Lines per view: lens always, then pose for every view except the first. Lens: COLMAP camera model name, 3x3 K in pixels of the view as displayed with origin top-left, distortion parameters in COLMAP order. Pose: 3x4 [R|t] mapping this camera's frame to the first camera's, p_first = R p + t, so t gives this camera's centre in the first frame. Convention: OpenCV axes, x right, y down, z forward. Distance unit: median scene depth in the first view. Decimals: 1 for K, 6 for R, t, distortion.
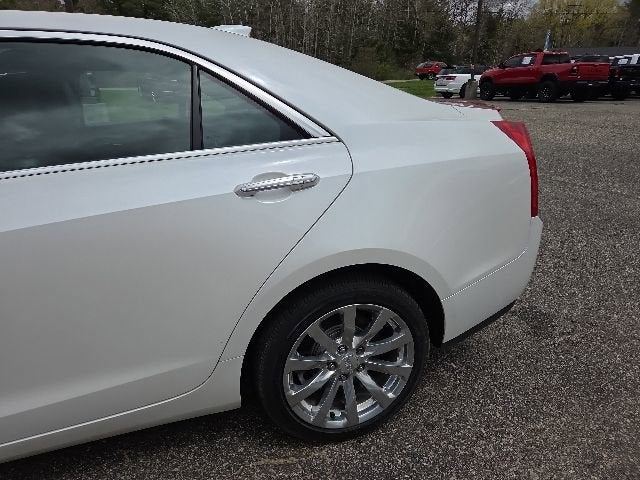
lens RADIAL K [[431.7, 0, 318.6], [0, 431.7, 241.0], [0, 0, 1]] dist [0.056005, -0.041867]
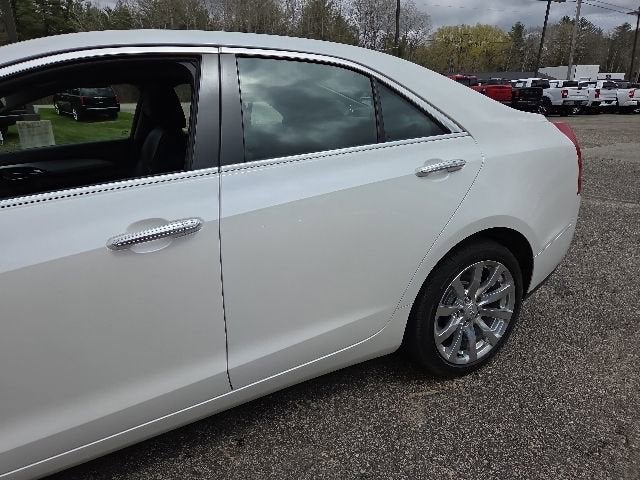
lens RADIAL K [[431.7, 0, 315.7], [0, 431.7, 243.9], [0, 0, 1]] dist [0.056005, -0.041867]
pose [[0.984504, -0.050689, 0.167877, -0.587724], [0.056502, 0.997951, -0.030027, 0.099797], [-0.166011, 0.039047, 0.985351, -0.189754]]
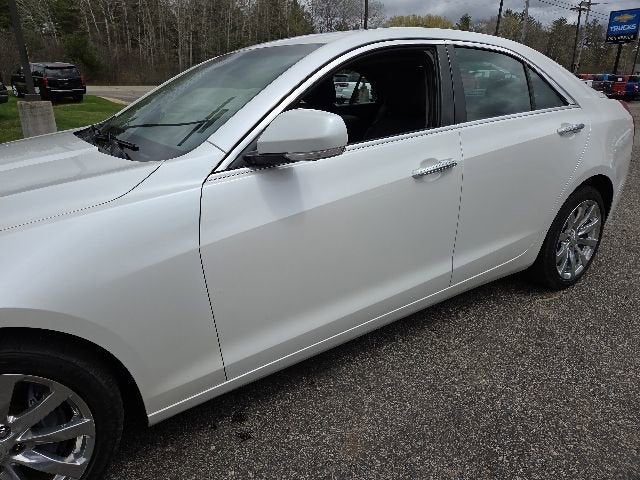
lens RADIAL K [[431.7, 0, 323.2], [0, 431.7, 241.0], [0, 0, 1]] dist [0.056005, -0.041867]
pose [[0.957057, -0.079587, 0.278761, -1.376792], [0.083001, 0.996549, -0.000445, 0.210795], [-0.277764, 0.023564, 0.960360, -0.392931]]
